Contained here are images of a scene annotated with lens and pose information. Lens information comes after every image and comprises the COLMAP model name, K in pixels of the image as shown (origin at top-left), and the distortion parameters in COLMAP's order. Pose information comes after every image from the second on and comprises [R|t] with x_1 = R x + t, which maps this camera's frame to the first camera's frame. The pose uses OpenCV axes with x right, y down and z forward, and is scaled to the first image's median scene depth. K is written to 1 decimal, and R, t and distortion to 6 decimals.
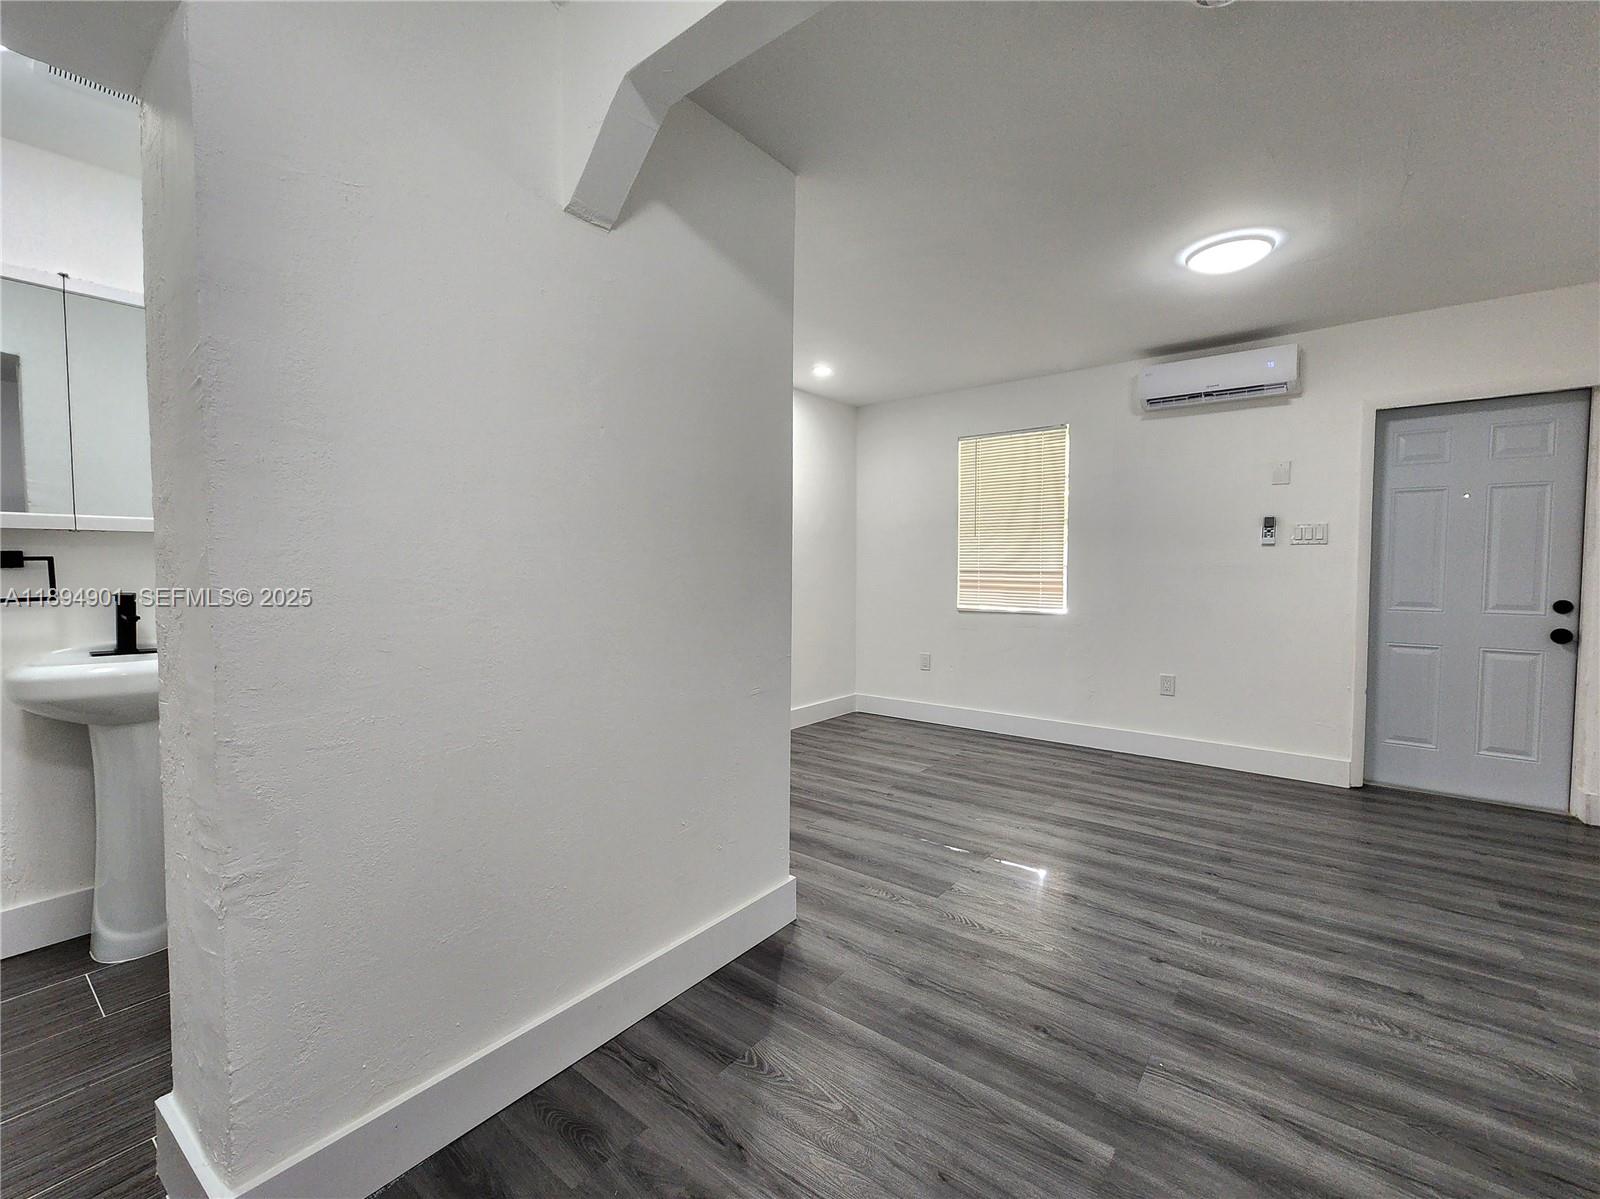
lens RADIAL K [[689.3, 0, 800.7], [0, 689.3, 593.4], [0, 0, 1]] dist [0.001993, 0.000049]
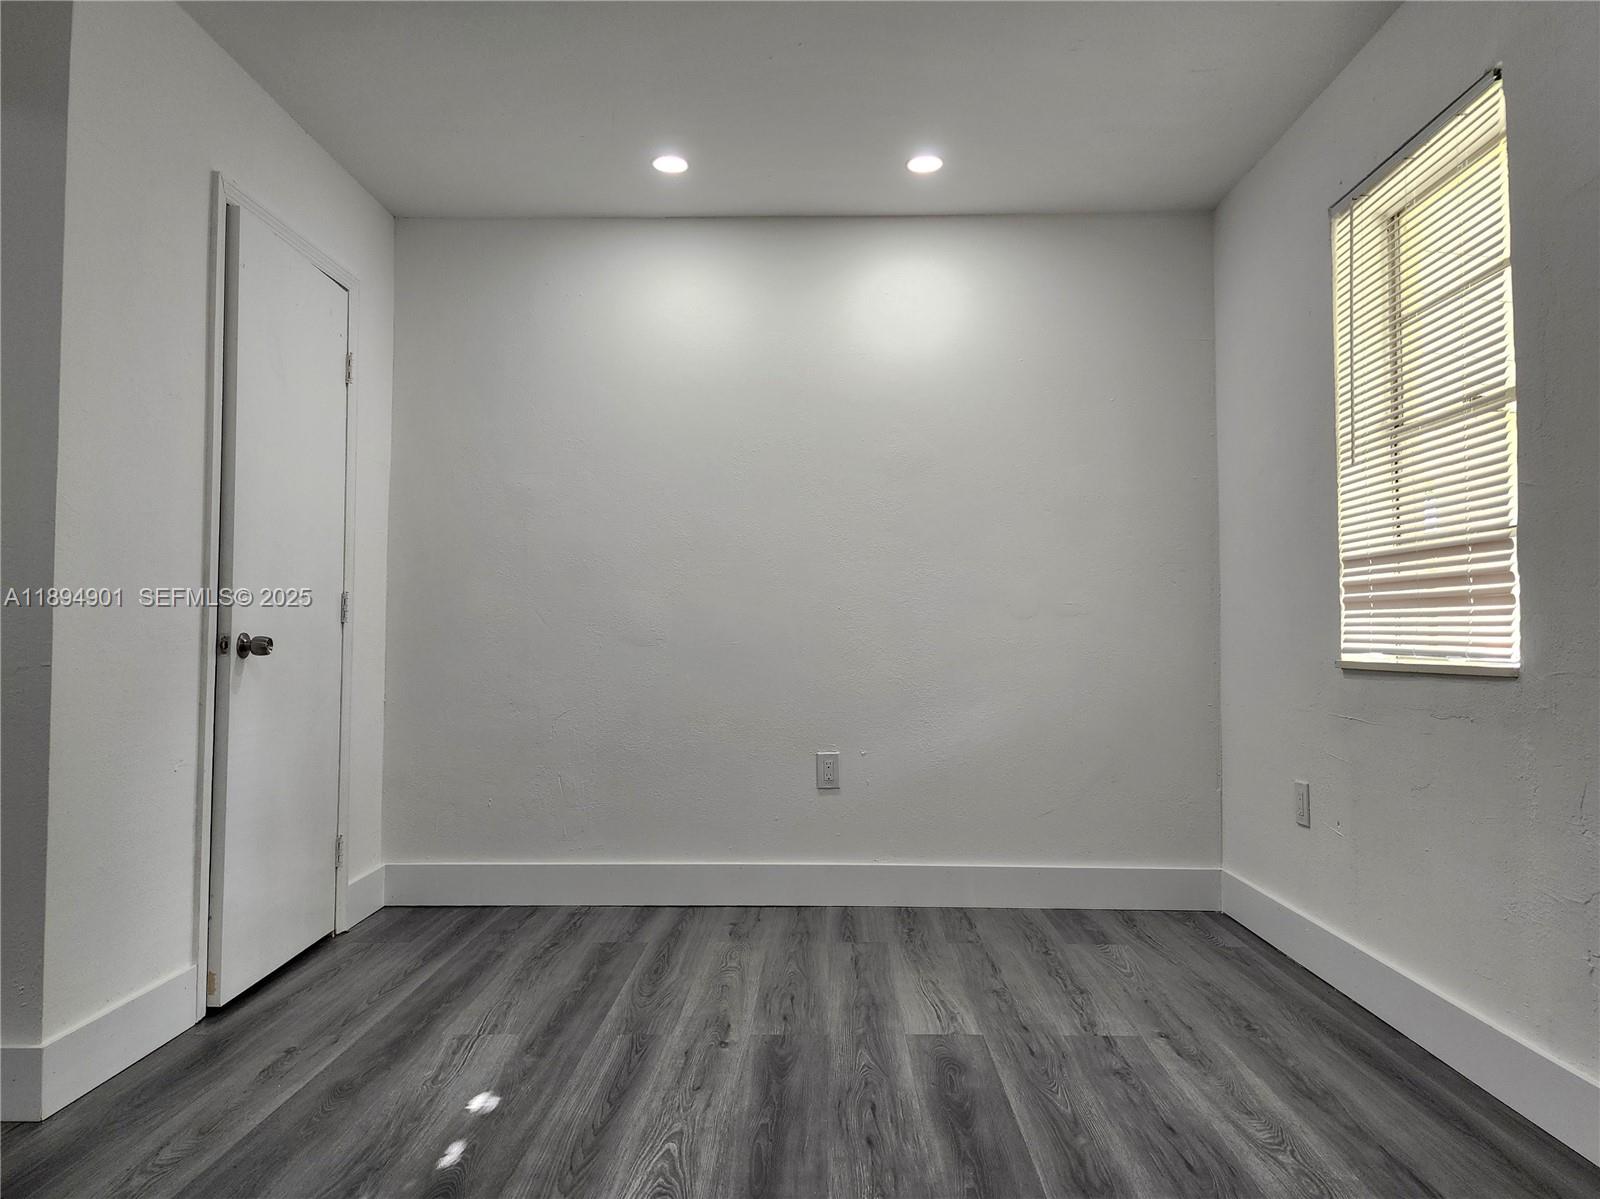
lens RADIAL K [[1104.4, 0, 824.0], [0, 1104.4, 583.6], [0, 0, 1]] dist [0.060163, -0.051172]
pose [[0.614573, -0.038909, -0.787900, 0.807589], [-0.032186, 0.996714, -0.074327, 0.049826], [0.788203, 0.071039, 0.611302, 0.636088]]
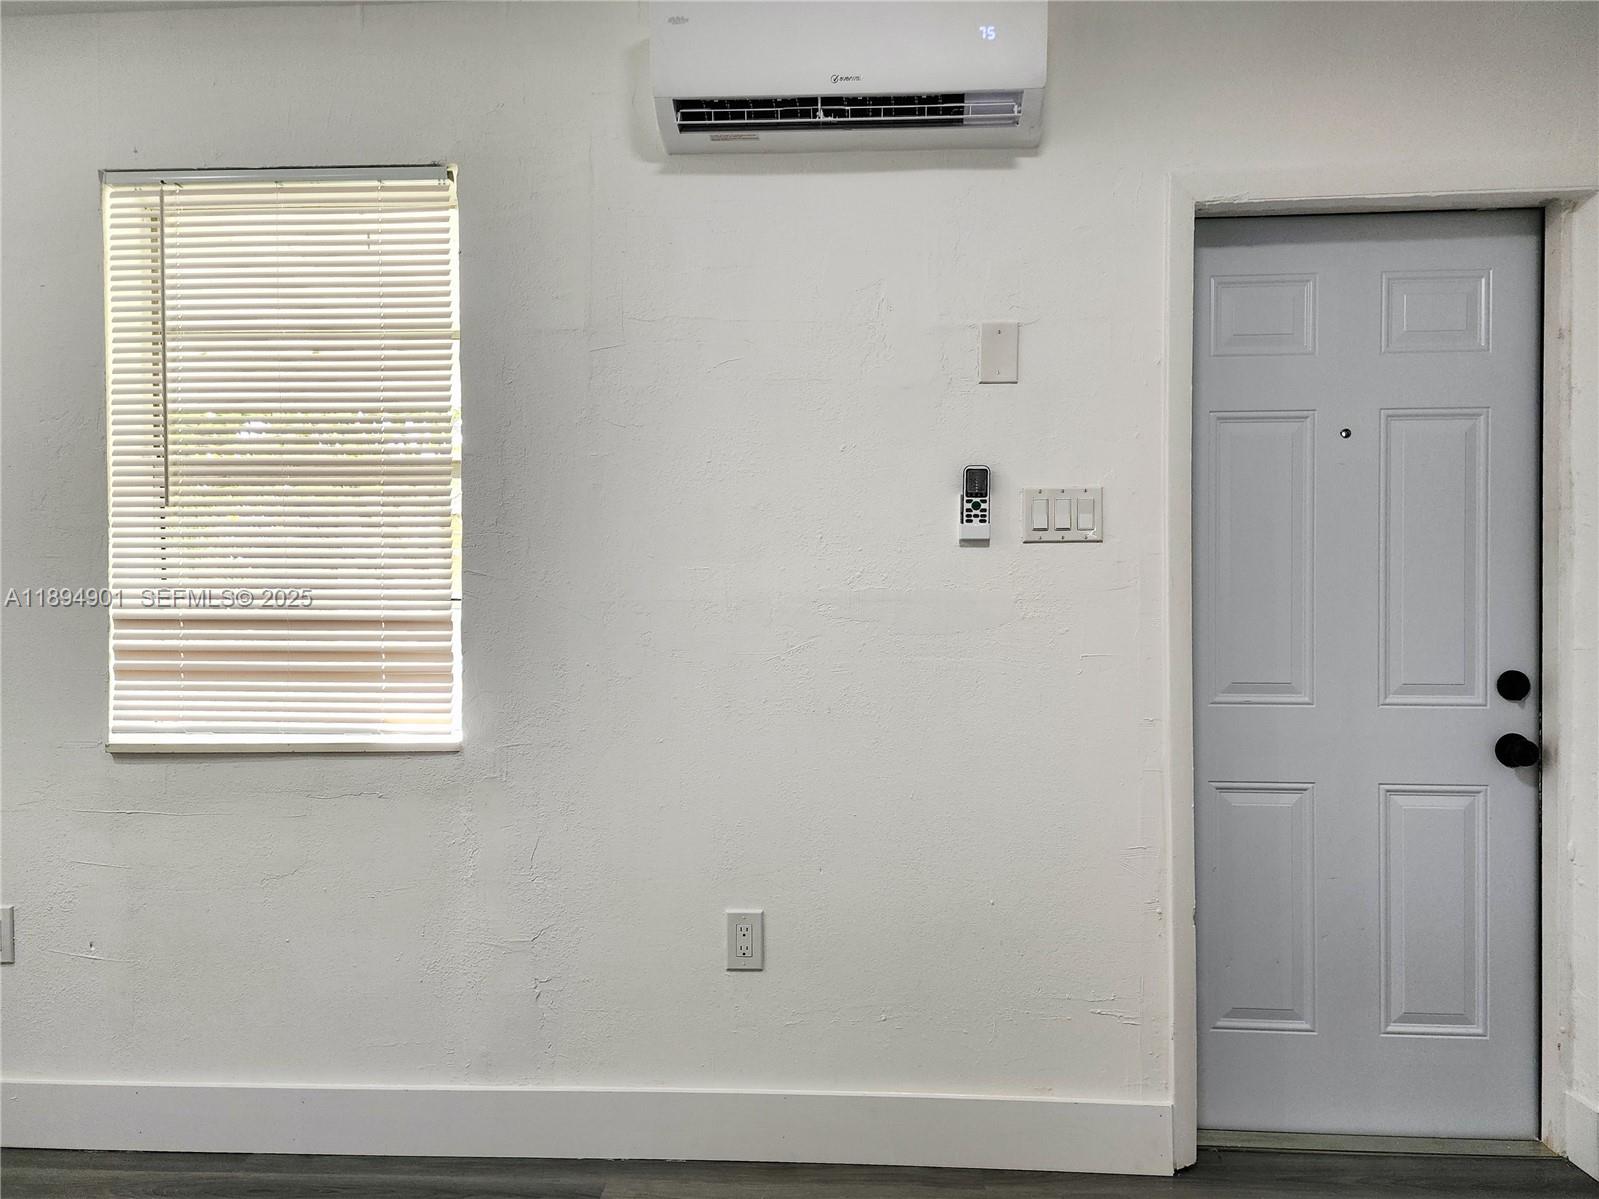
lens RADIAL K [[1078.1, 0, 835.2], [0, 1078.1, 598.3], [0, 0, 1]] dist [0.061260, -0.048693]
pose [[0.819033, -0.008043, 0.573689, 0.326231], [0.028258, 0.999254, -0.026334, -0.031096], [-0.573049, 0.037780, 0.818650, 0.661768]]
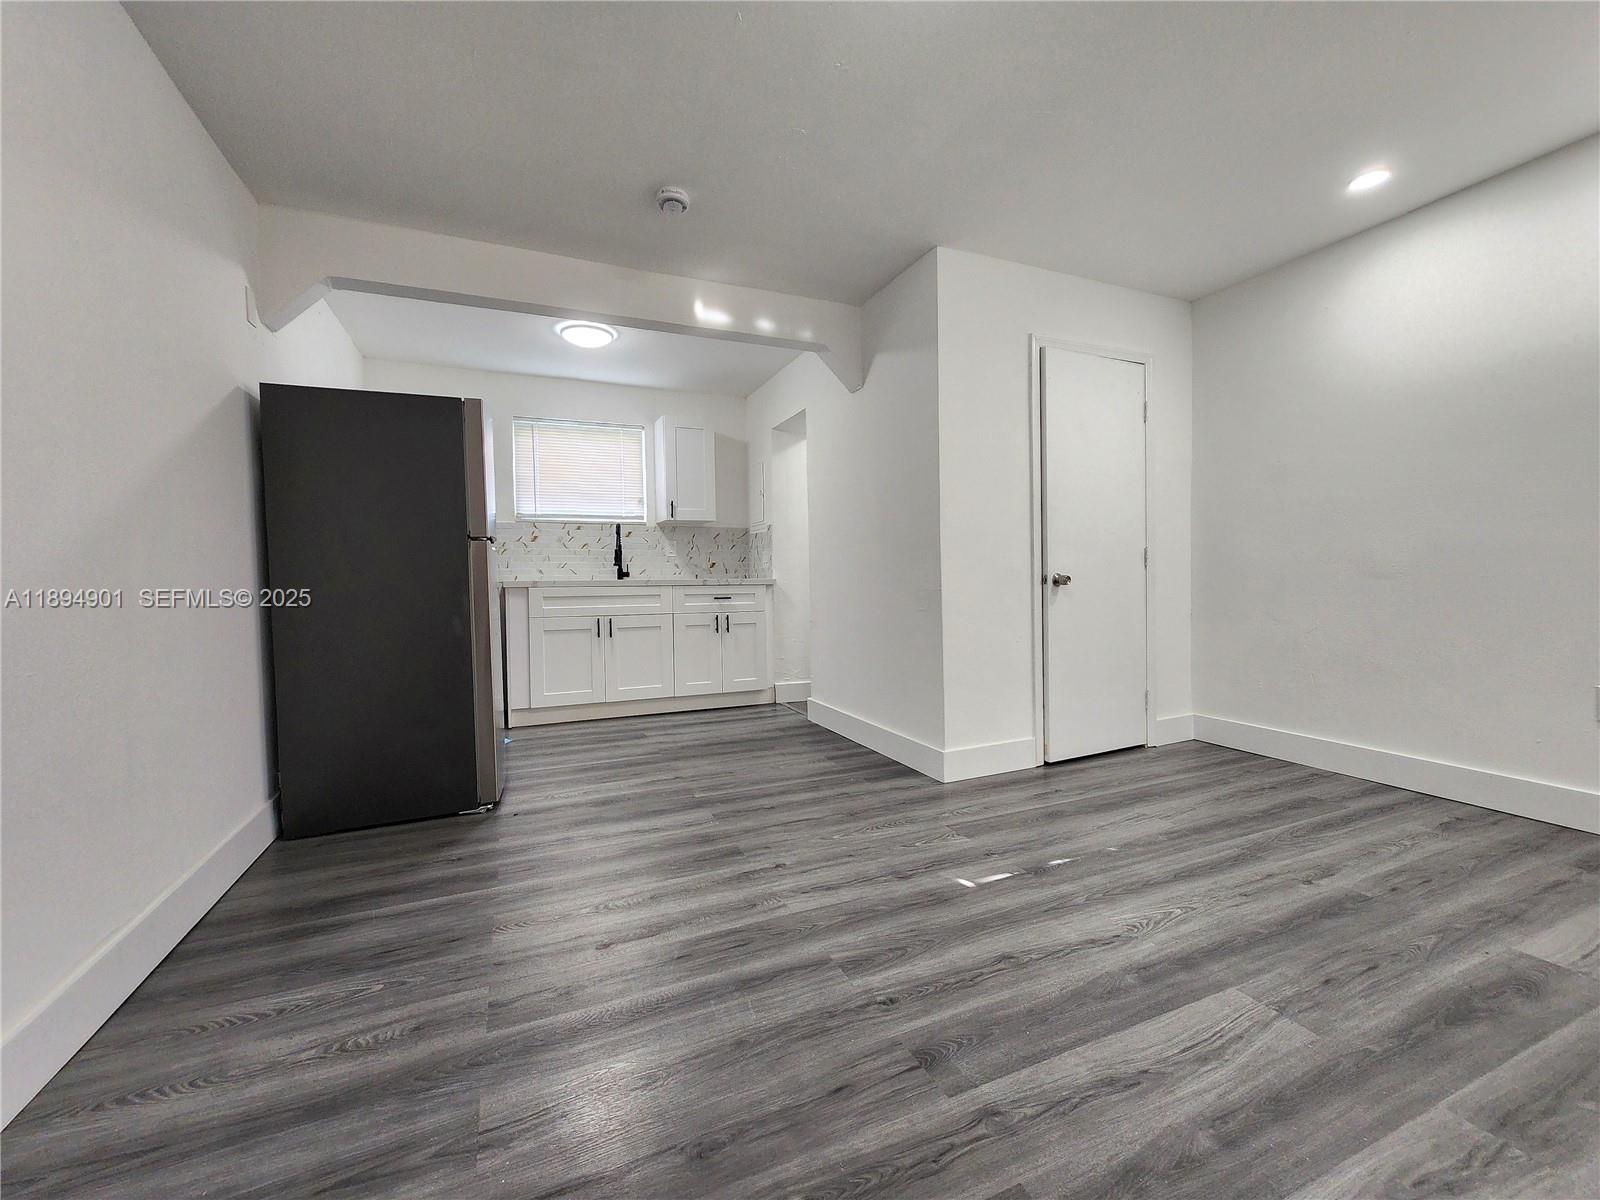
lens RADIAL K [[662.3, 0, 800.7], [0, 662.3, 593.8], [0, 0, 1]] dist [0.001059, 0.000413]
pose [[-0.472782, 0.028780, -0.880709, 0.888164], [-0.019625, 0.998875, 0.043177, 0.032725], [0.880961, 0.037697, -0.471685, 0.946030]]
